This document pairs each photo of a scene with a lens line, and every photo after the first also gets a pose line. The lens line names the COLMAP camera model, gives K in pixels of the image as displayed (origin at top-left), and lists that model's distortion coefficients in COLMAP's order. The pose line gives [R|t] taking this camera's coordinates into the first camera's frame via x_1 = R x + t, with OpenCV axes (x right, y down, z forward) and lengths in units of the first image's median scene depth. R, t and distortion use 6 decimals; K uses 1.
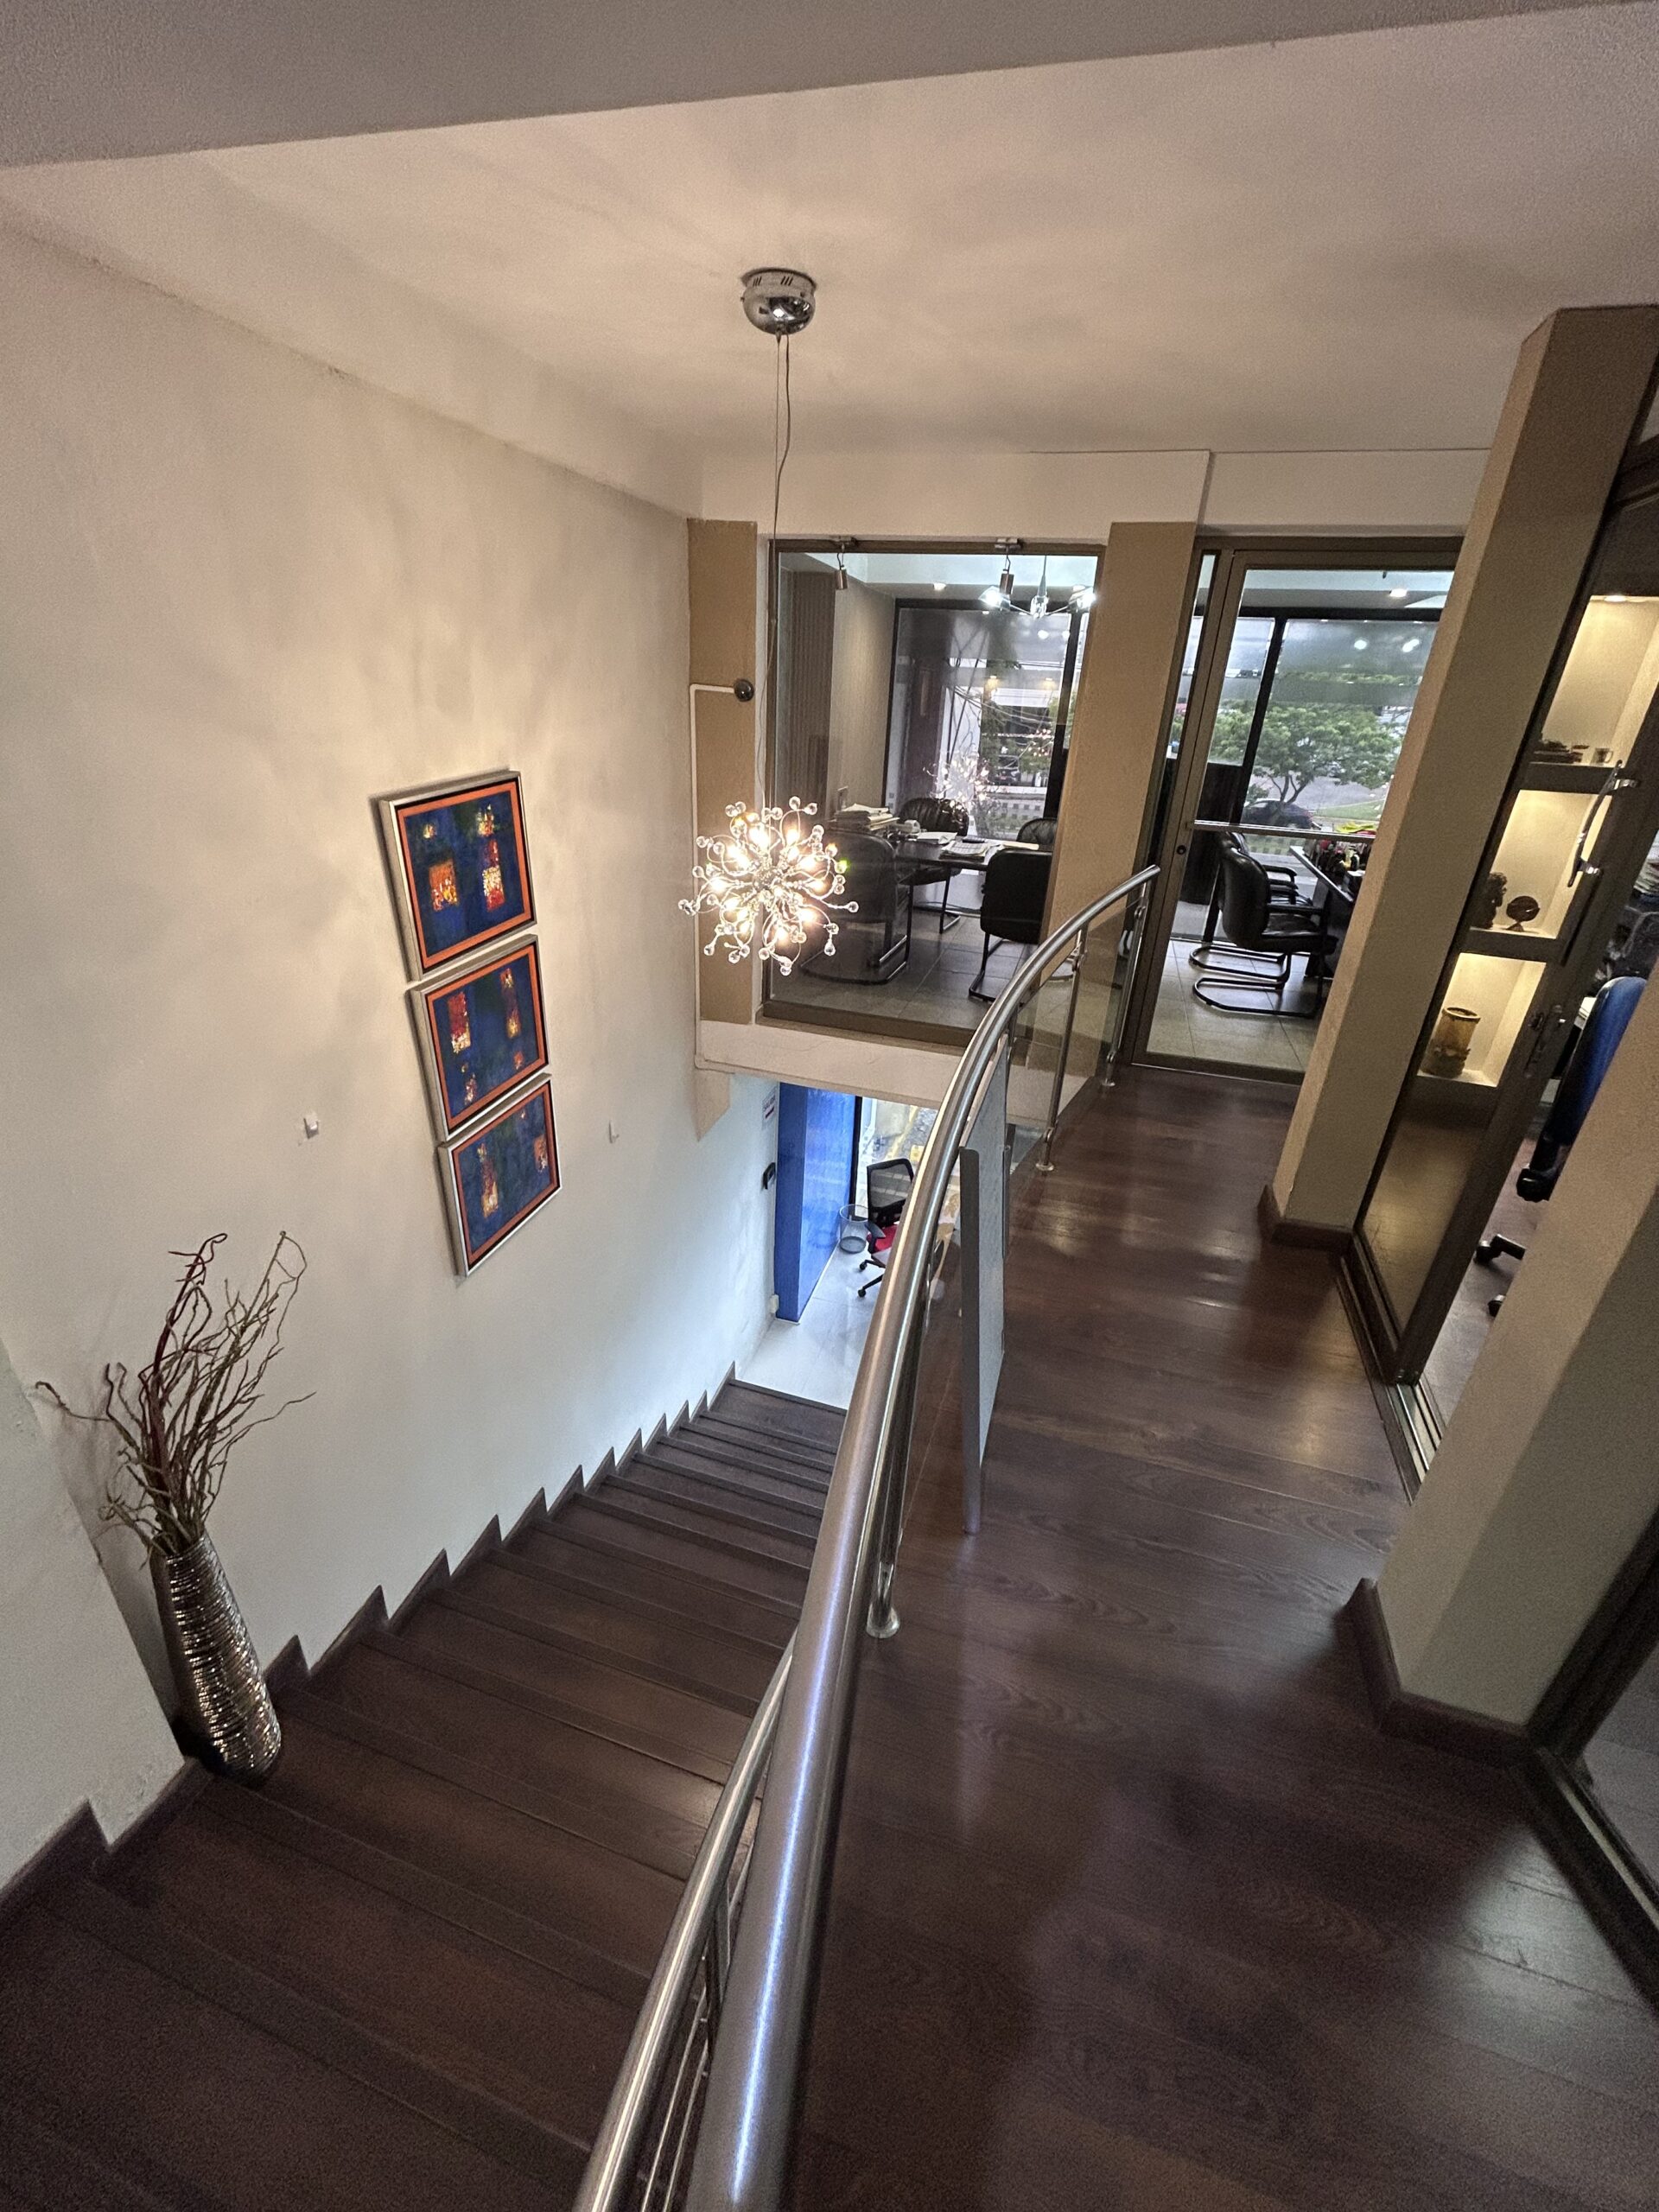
lens RADIAL K [[892.9, 0, 830.6], [0, 892.9, 1103.2], [0, 0, 1]] dist [-0.000979, 0.004854]
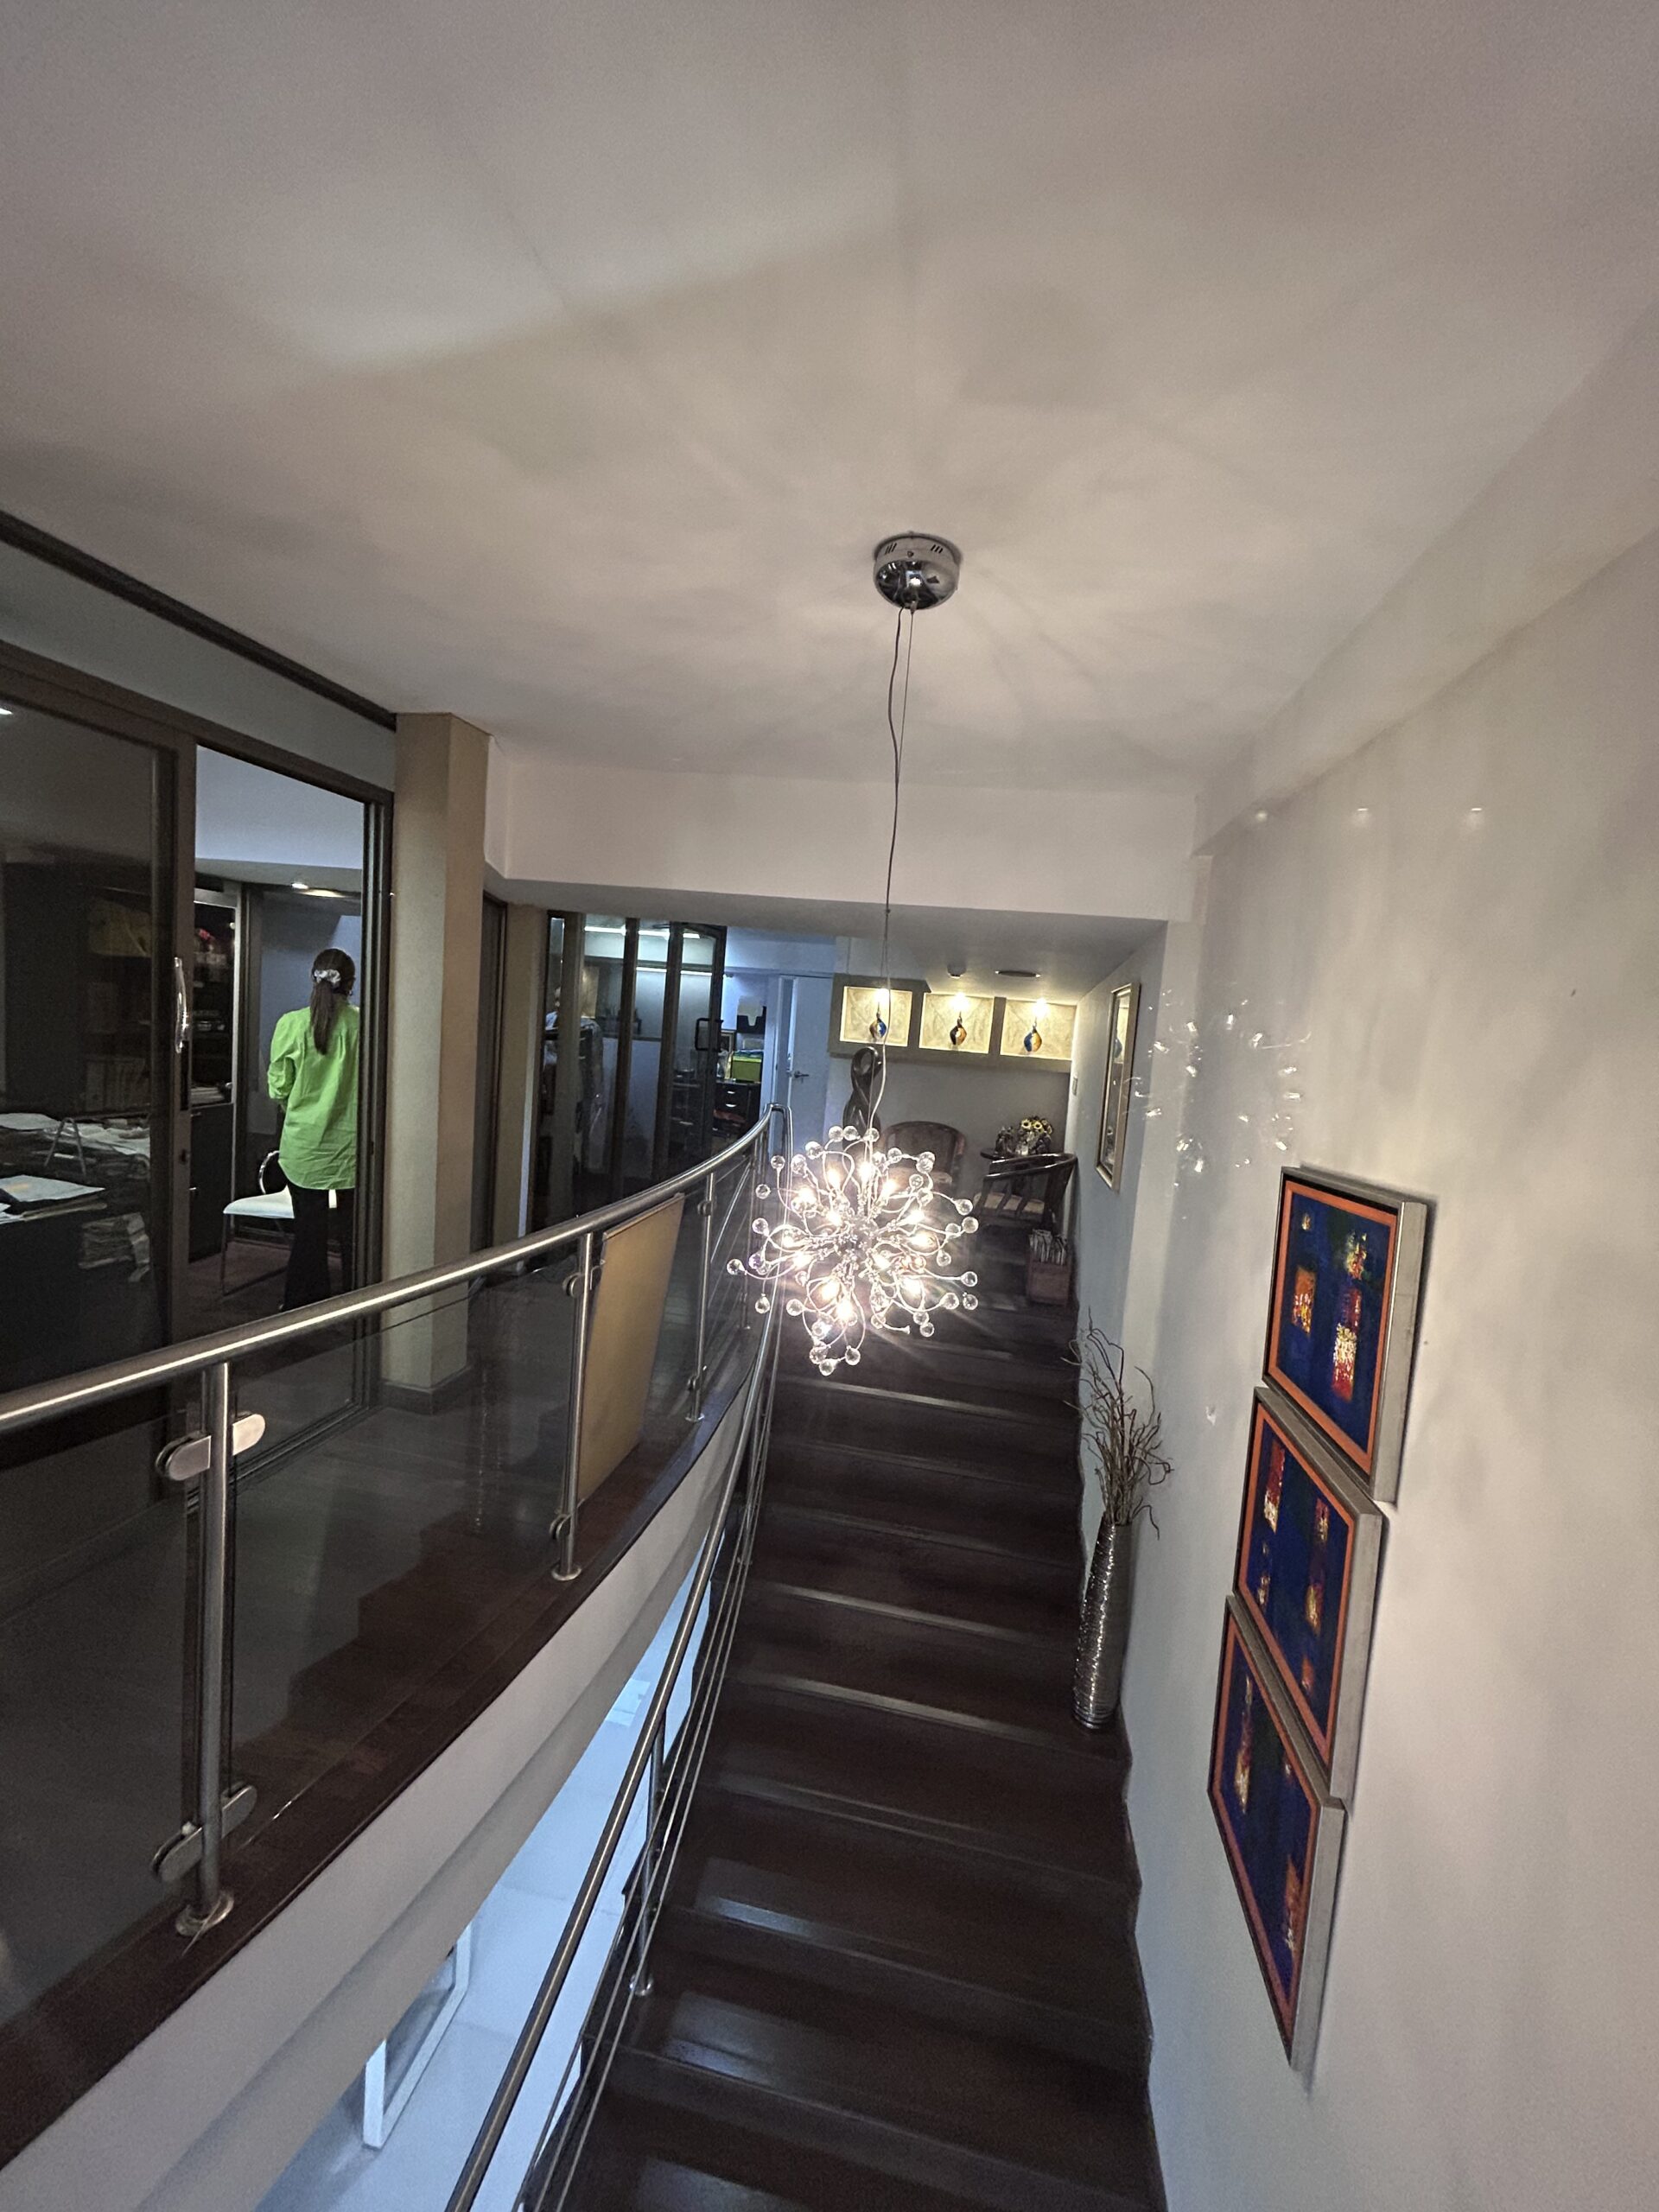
lens RADIAL K [[892.9, 0, 830.6], [0, 892.9, 1103.2], [0, 0, 1]] dist [-0.000979, 0.004854]
pose [[-0.986558, -0.115452, -0.115647, 0.045329], [-0.158377, 0.849855, 0.502656, -0.639459], [0.040250, 0.514215, -0.856716, 1.428319]]
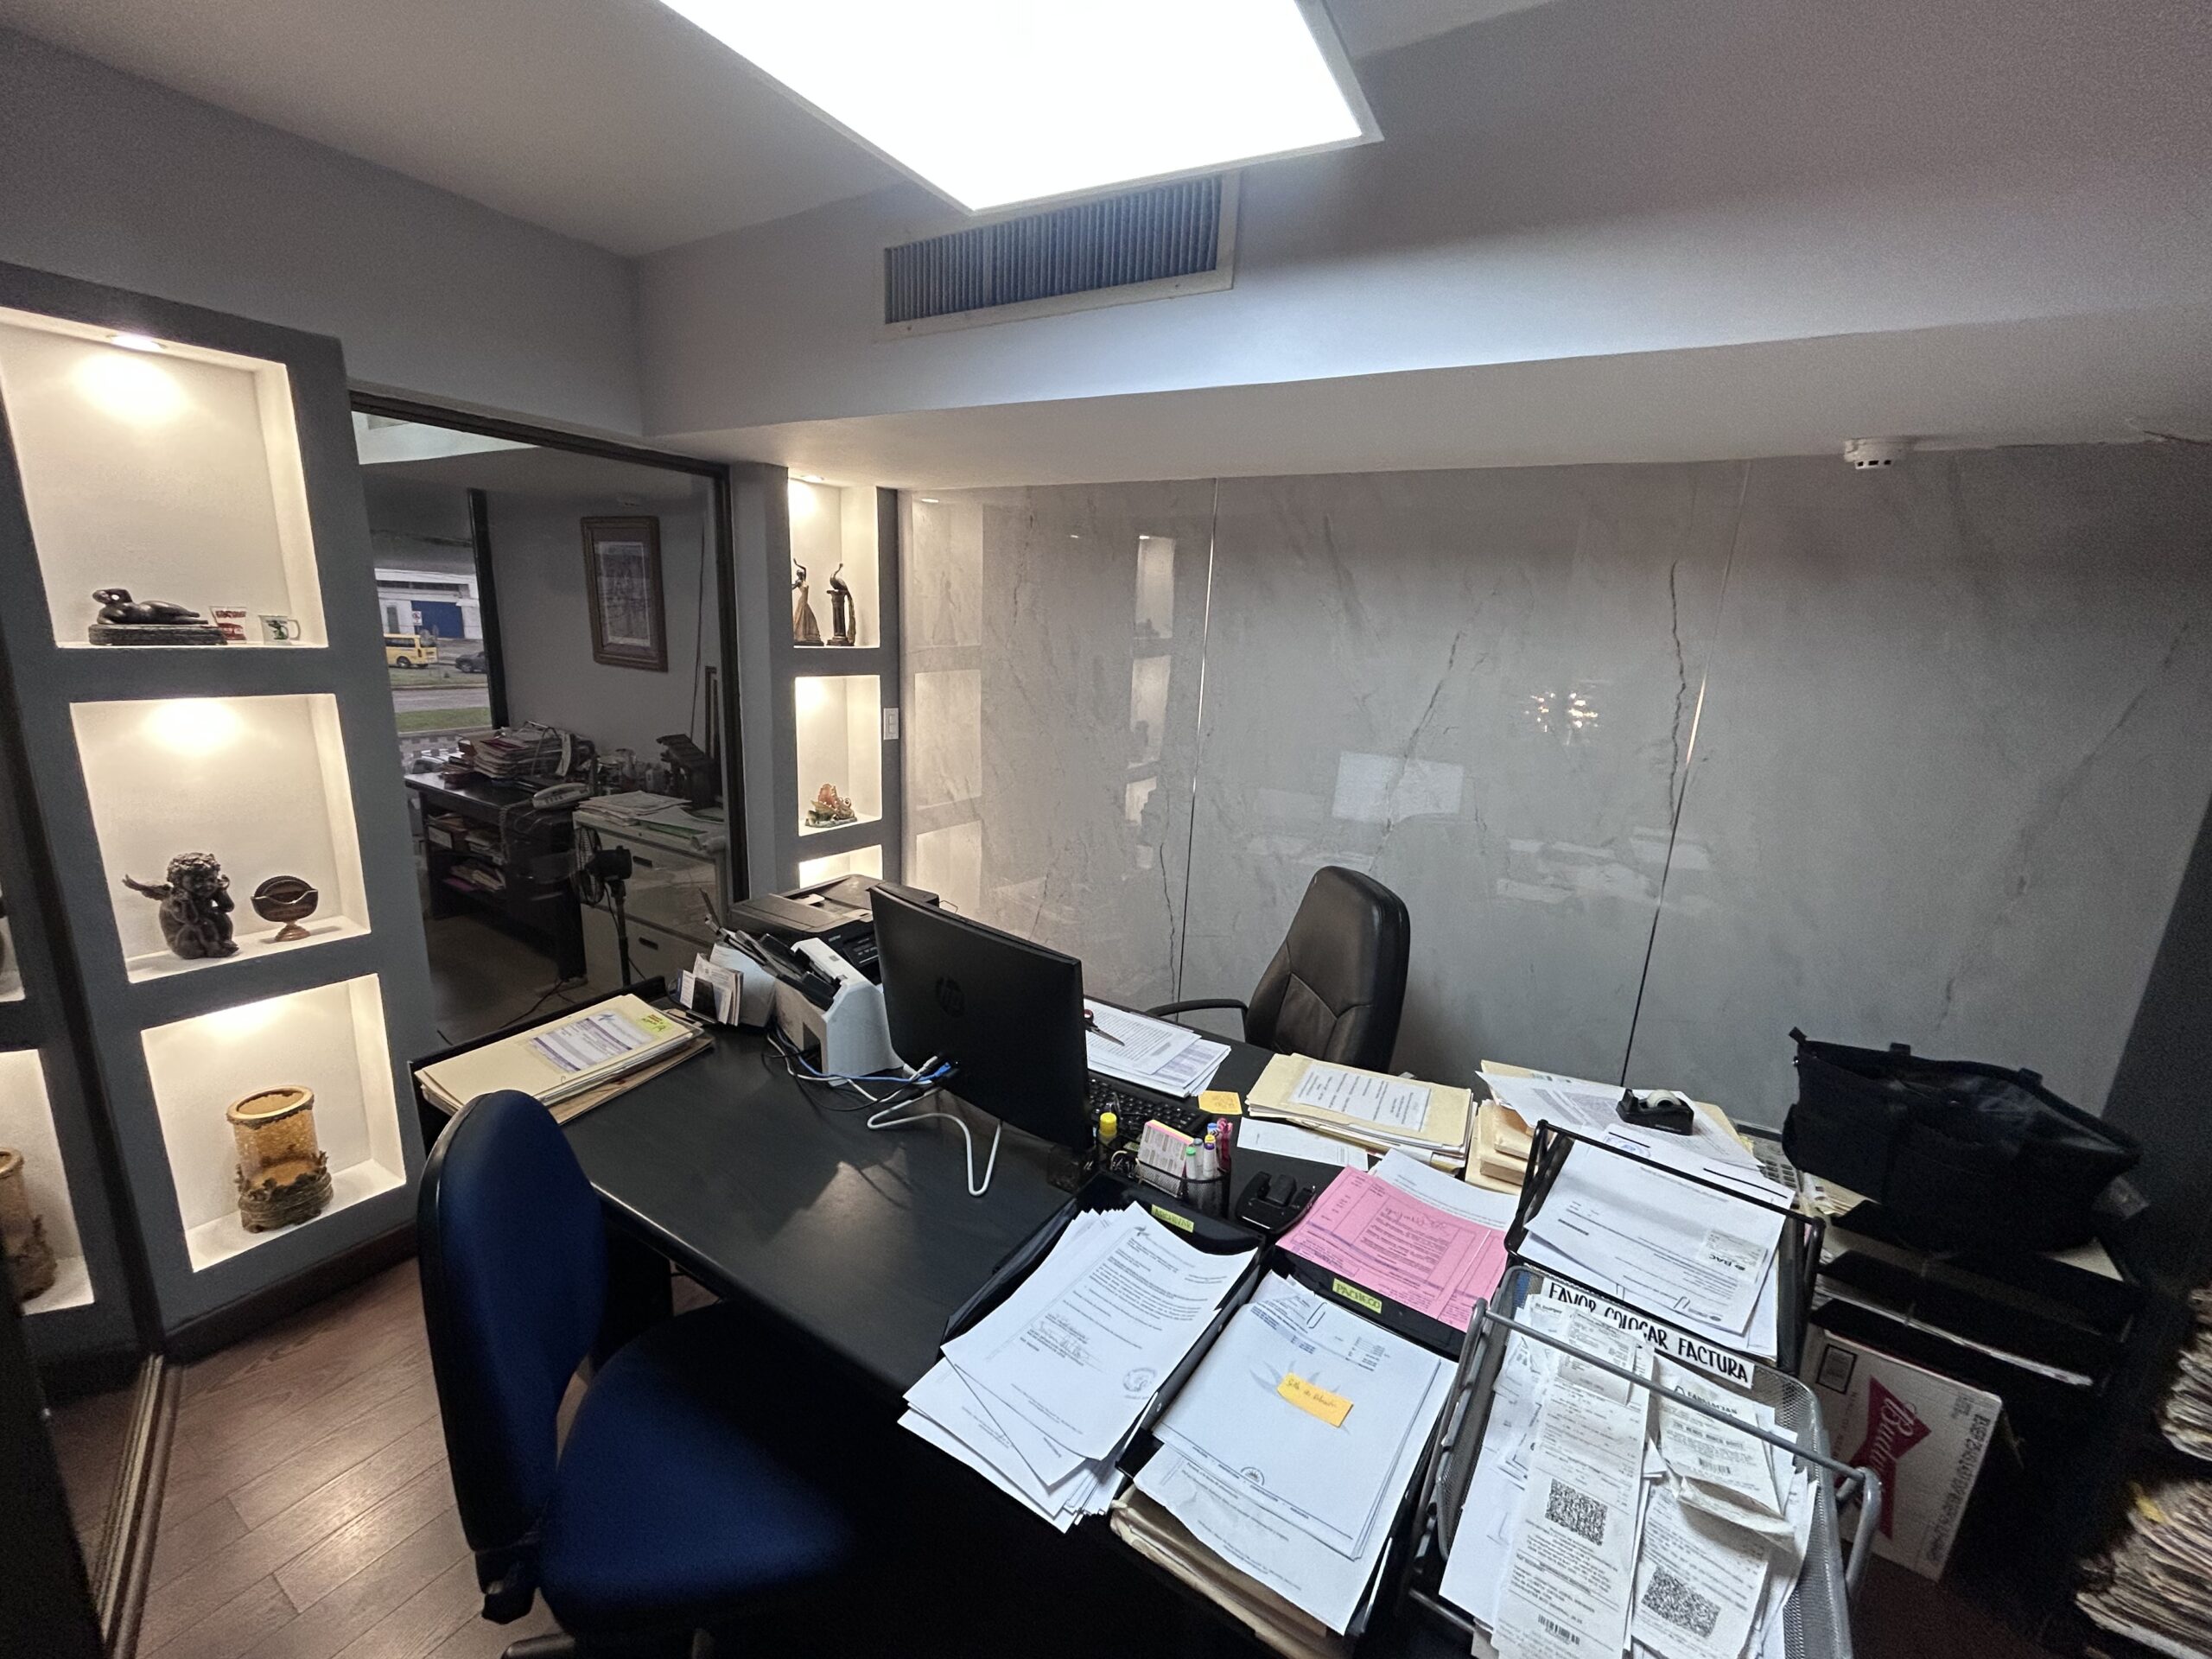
lens RADIAL K [[896.9, 0, 1109.8], [0, 896.9, 827.4], [0, 0, 1]] dist [0.001886, 0.000744]
pose [[0.261518, -0.252065, 0.931704, 0.524069], [0.371856, 0.917095, 0.143737, -0.191823], [-0.890691, 0.308870, 0.333569, 0.460218]]
